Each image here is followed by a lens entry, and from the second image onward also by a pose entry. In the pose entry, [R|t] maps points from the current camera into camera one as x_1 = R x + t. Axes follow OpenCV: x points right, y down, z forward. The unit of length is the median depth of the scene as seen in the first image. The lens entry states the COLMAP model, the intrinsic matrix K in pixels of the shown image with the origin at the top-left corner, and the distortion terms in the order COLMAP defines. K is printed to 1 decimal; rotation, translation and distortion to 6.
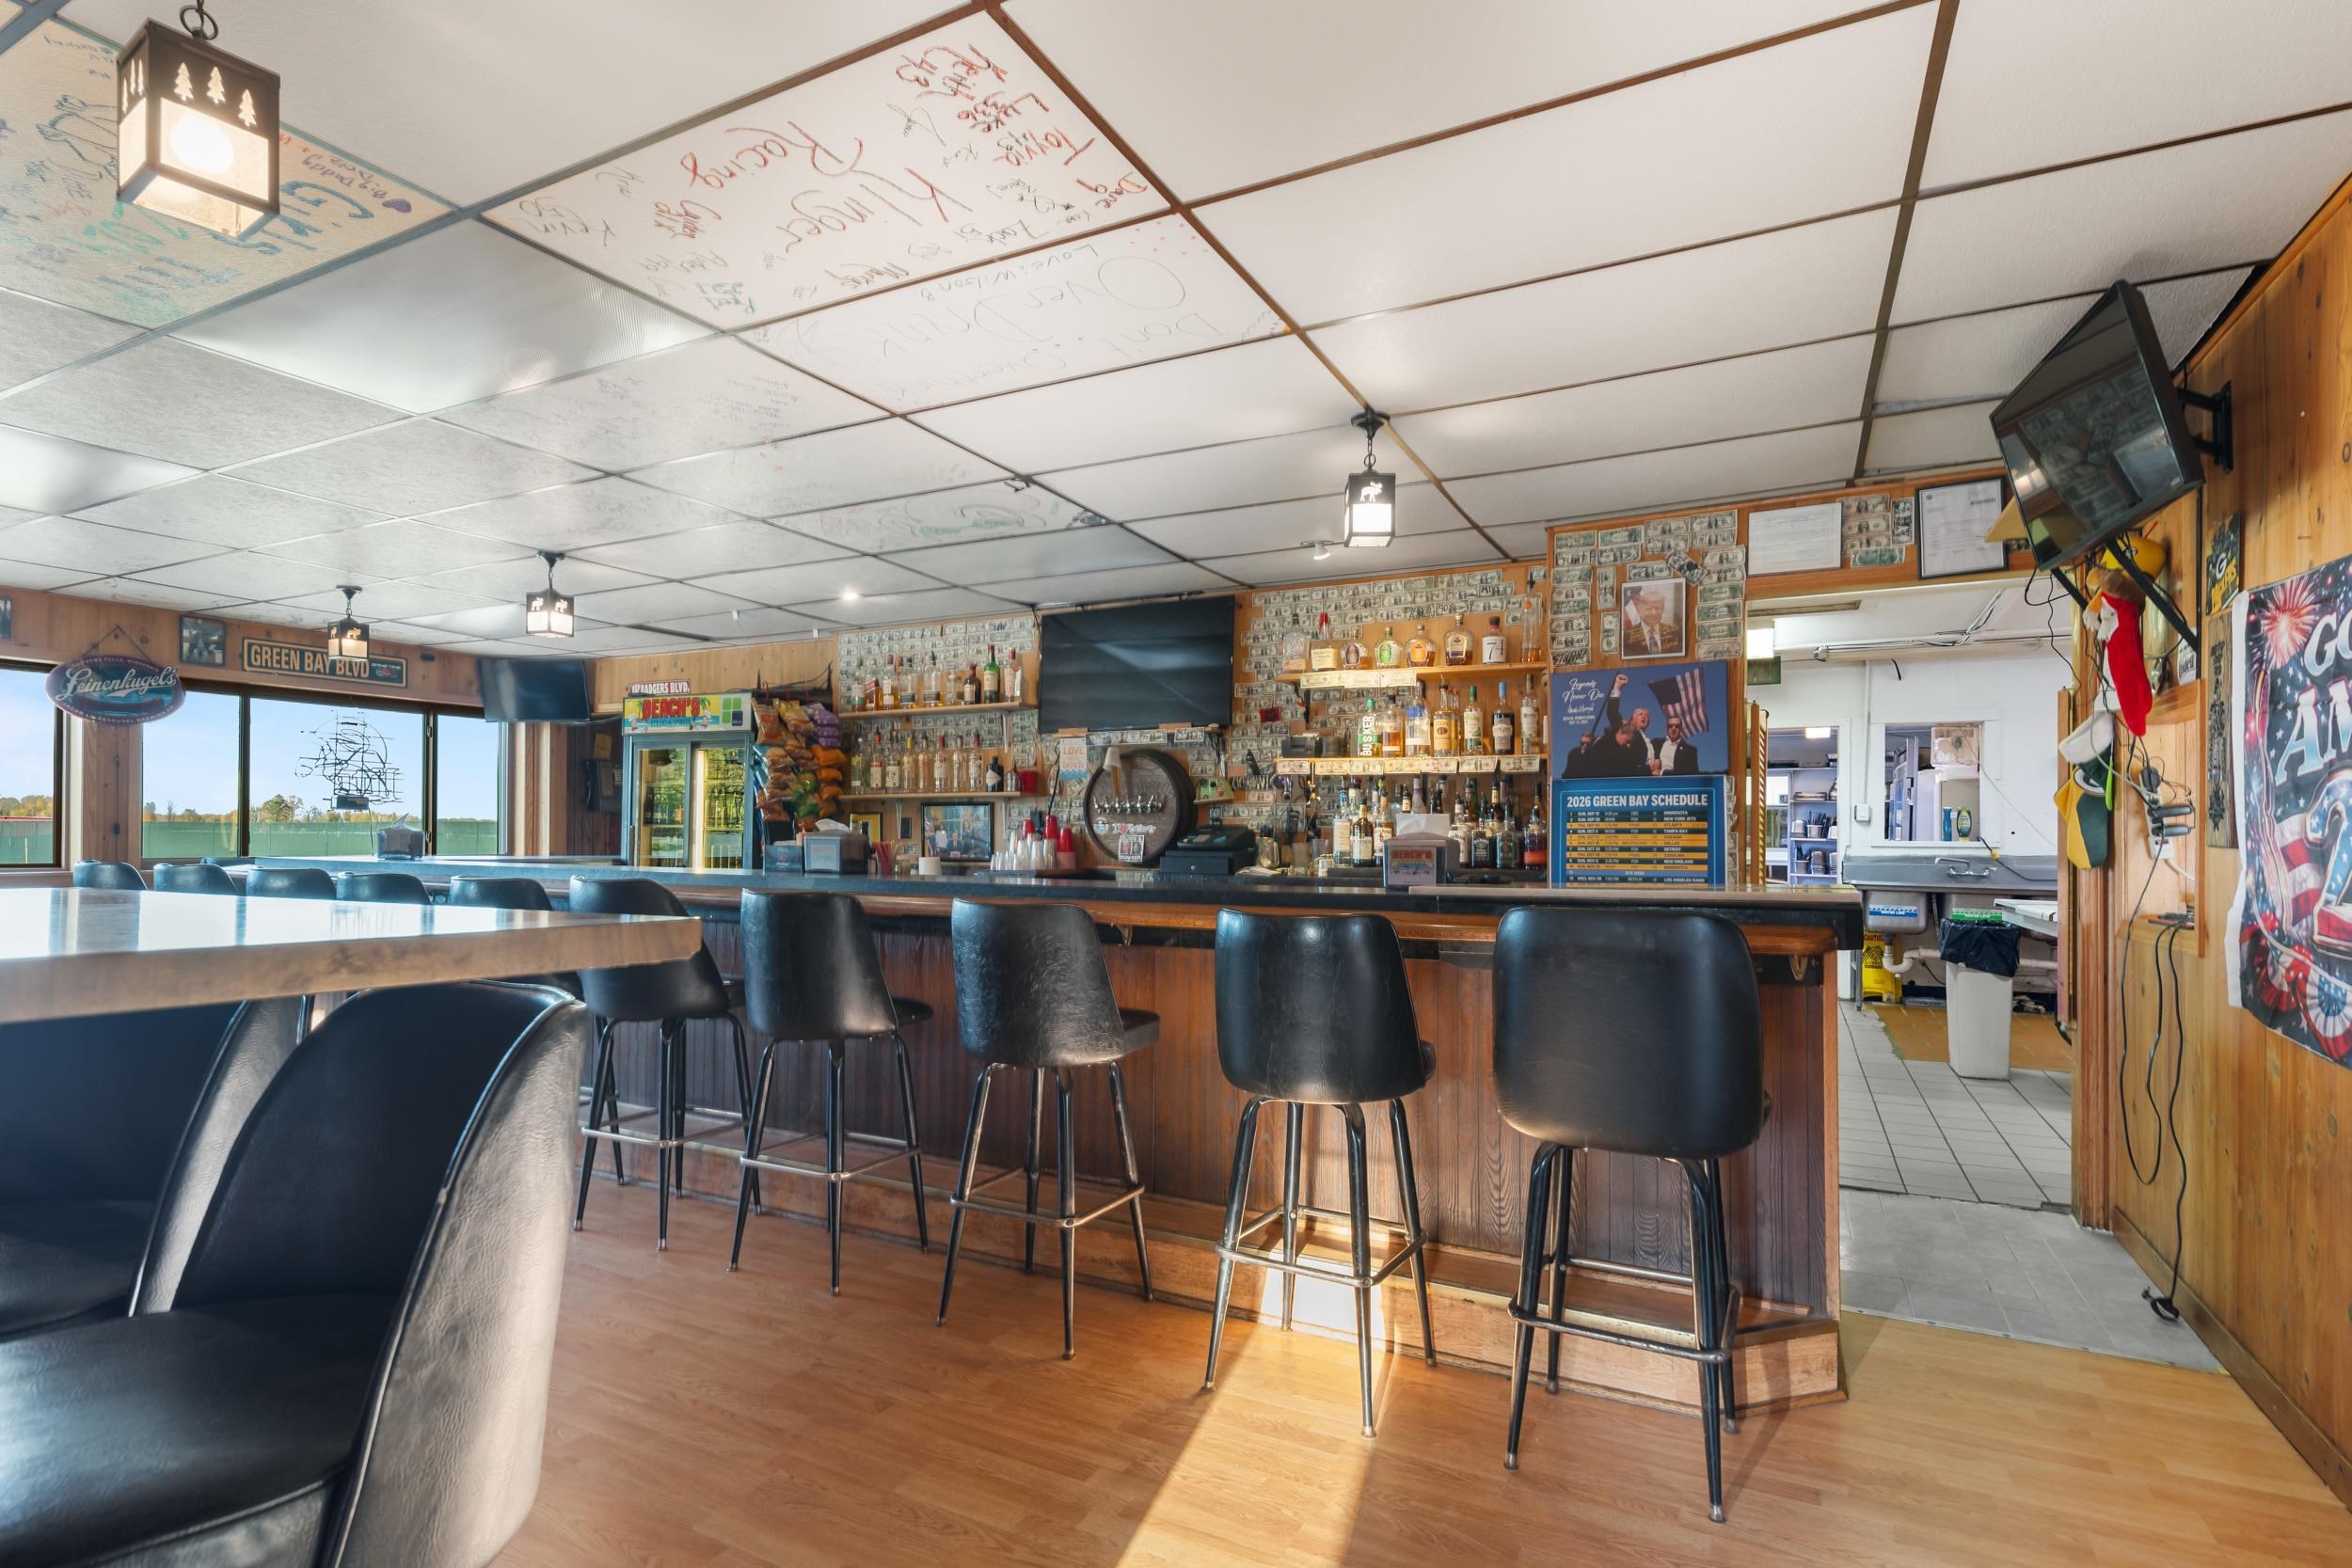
lens RADIAL K [[1138.7, 0, 1199.4], [0, 1138.7, 834.4], [0, 0, 1]] dist [0.003319, -0.002433]
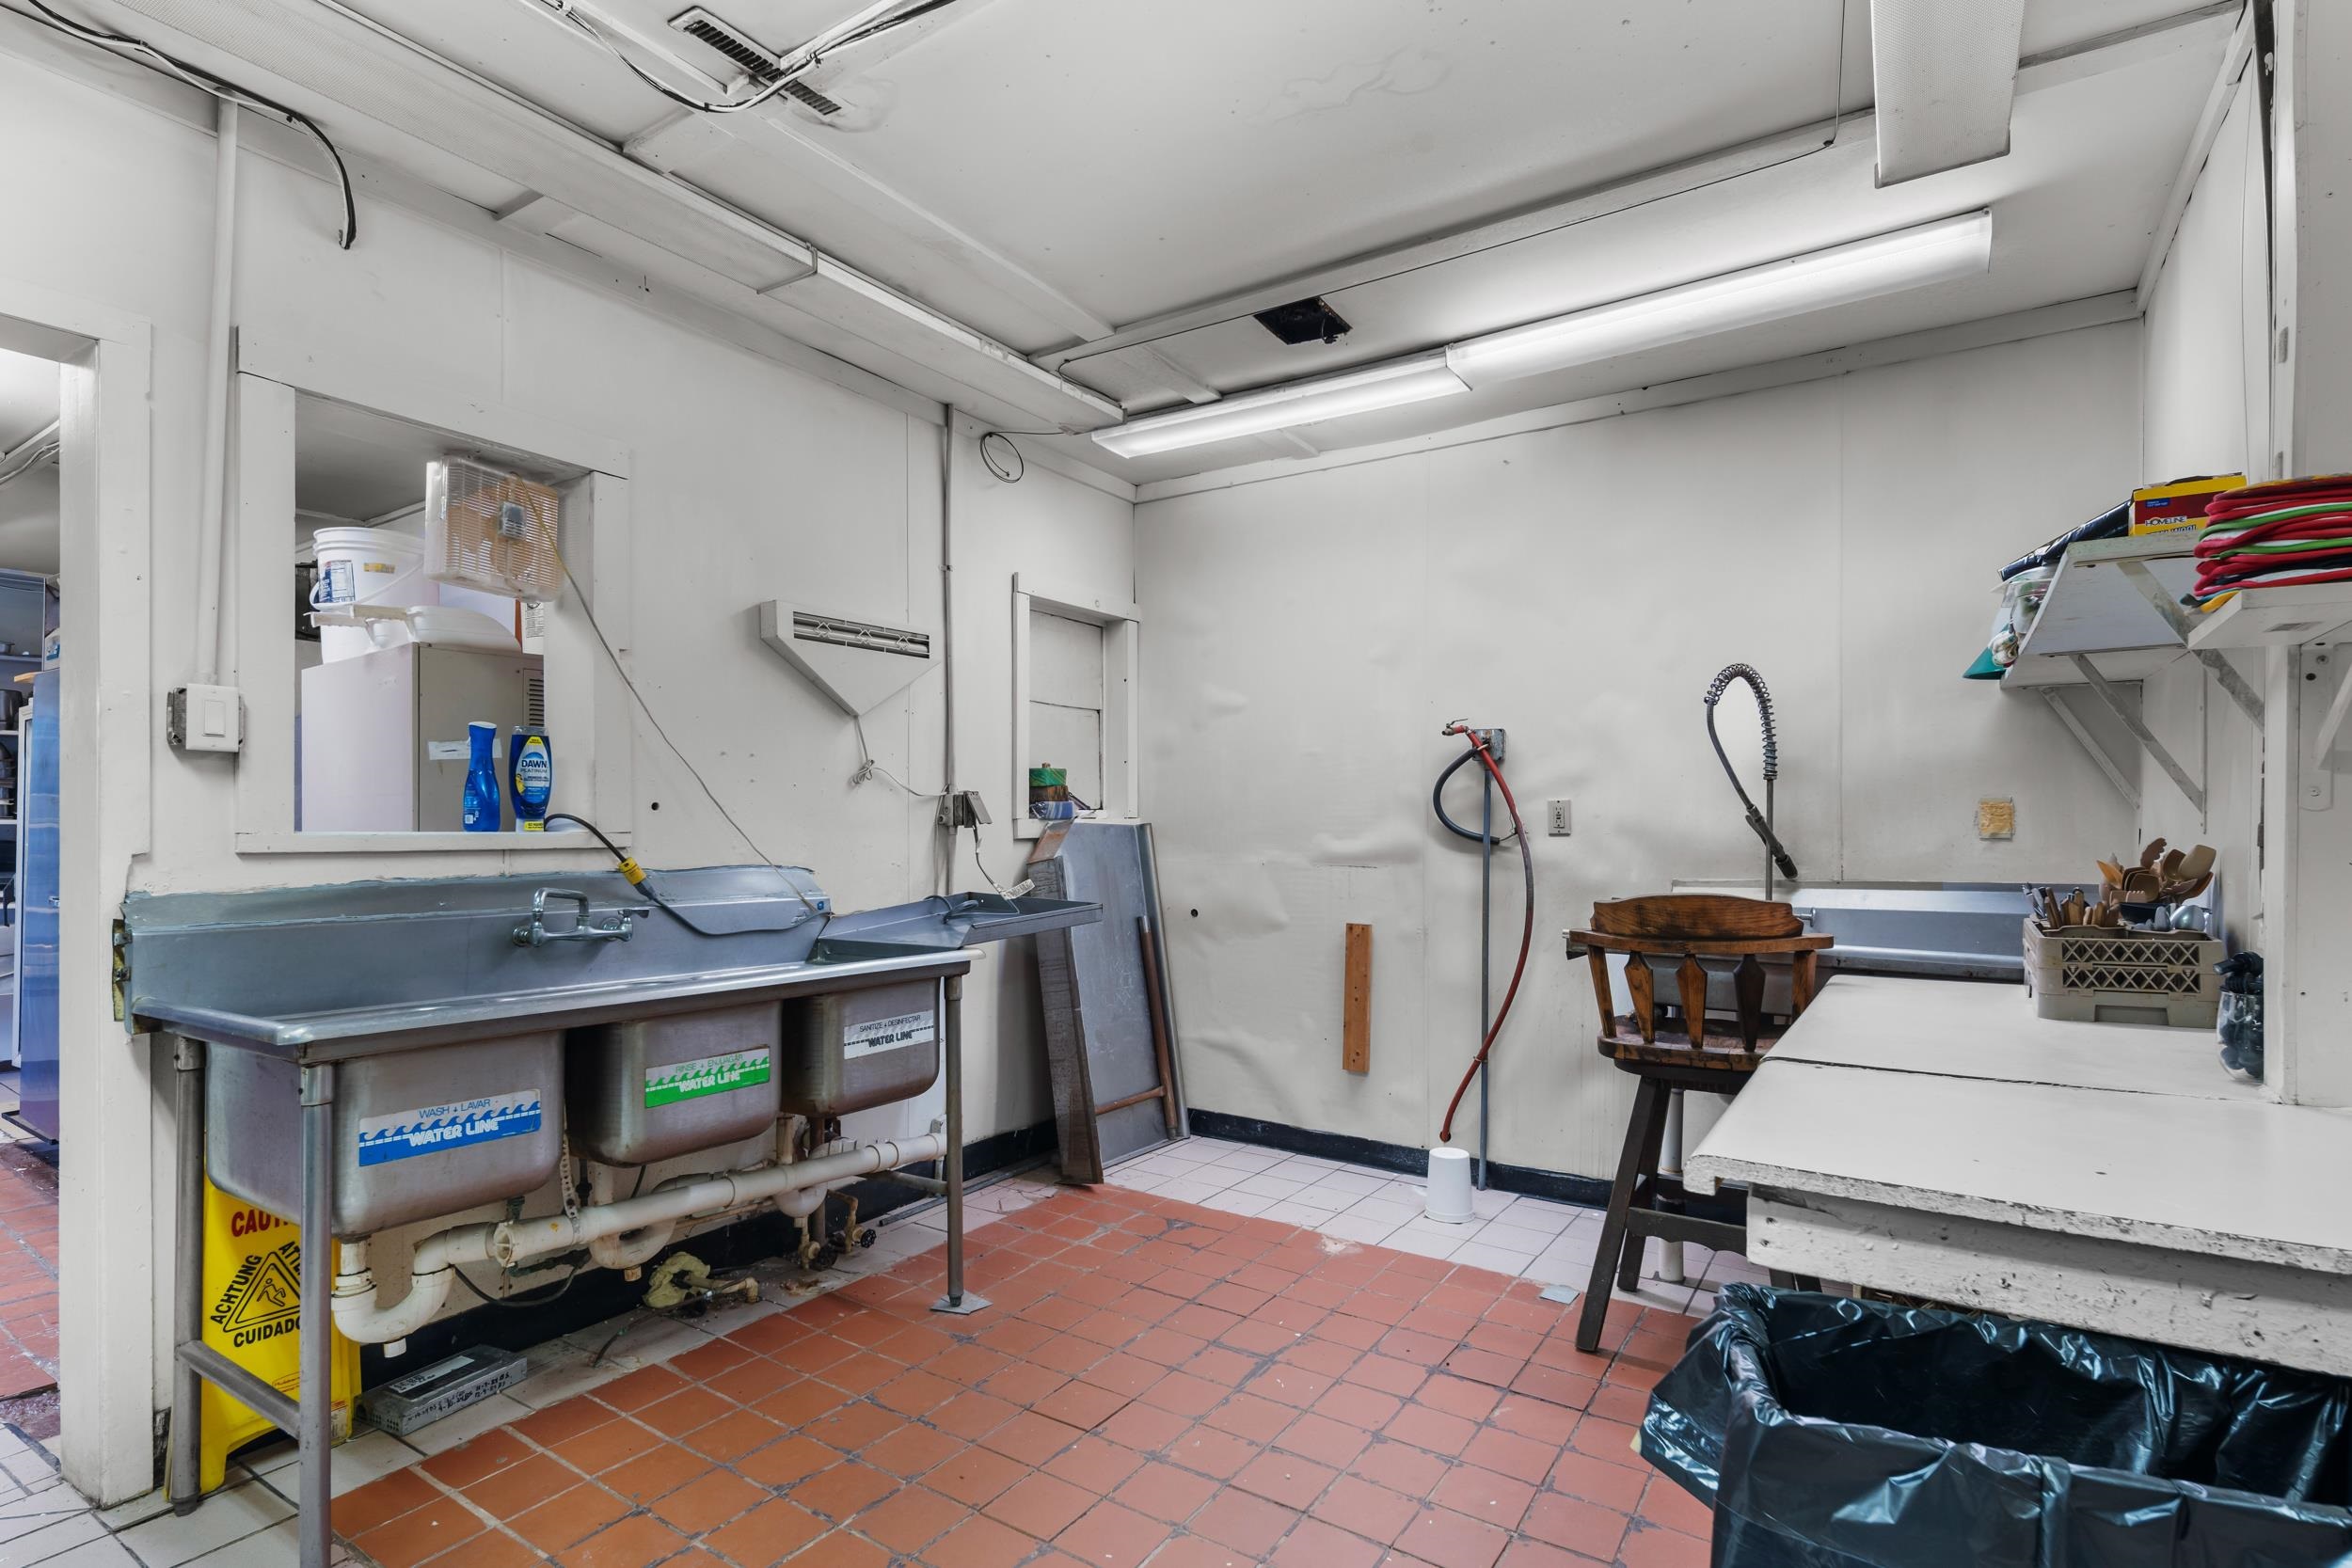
lens RADIAL K [[1138.7, 0, 1144.0], [0, 1138.7, 824.3], [0, 0, 1]] dist [0.003319, -0.002433]
pose [[0.129035, -0.009153, 0.991598, 0.369087], [-0.006387, 0.999929, 0.010061, -0.000346], [-0.991619, -0.007631, 0.128968, 0.783403]]
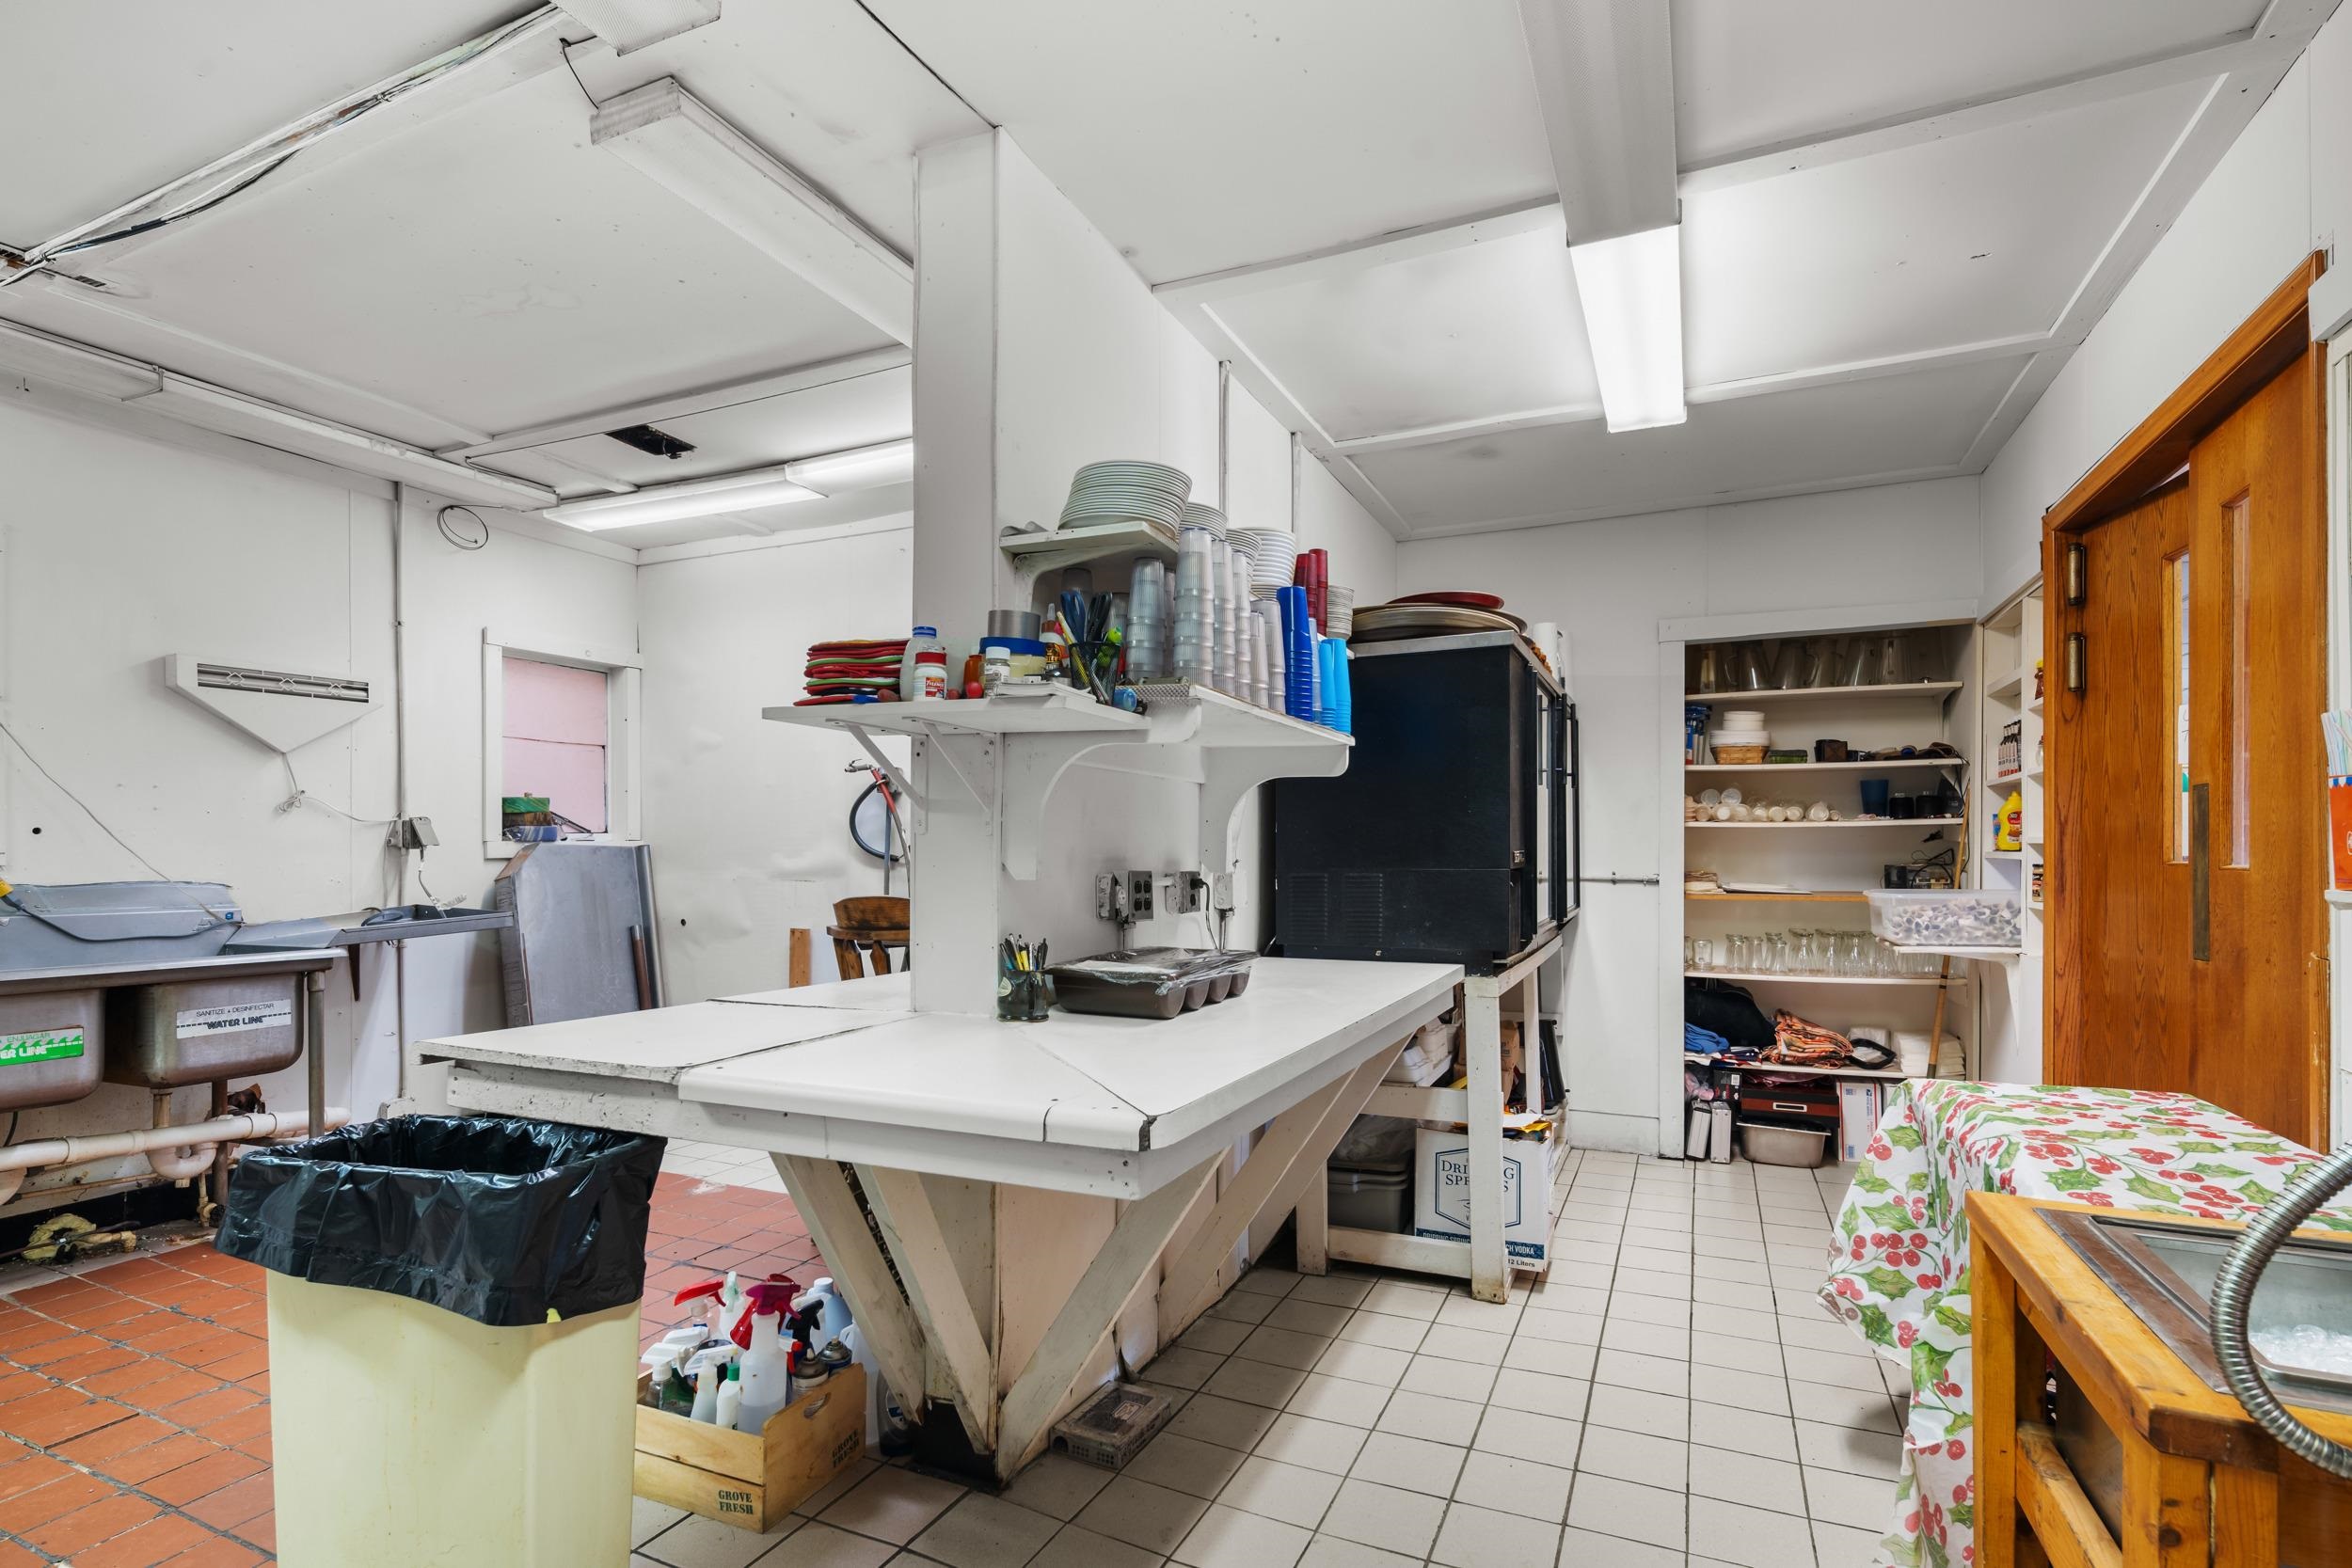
lens RADIAL K [[1138.7, 0, 1168.1], [0, 1138.7, 841.3], [0, 0, 1]] dist [0.003319, -0.002433]
pose [[-0.027432, -0.004600, 0.999613, 0.277089], [-0.005251, 0.999976, 0.004458, -0.001597], [-0.999610, -0.005127, -0.027456, 0.582445]]
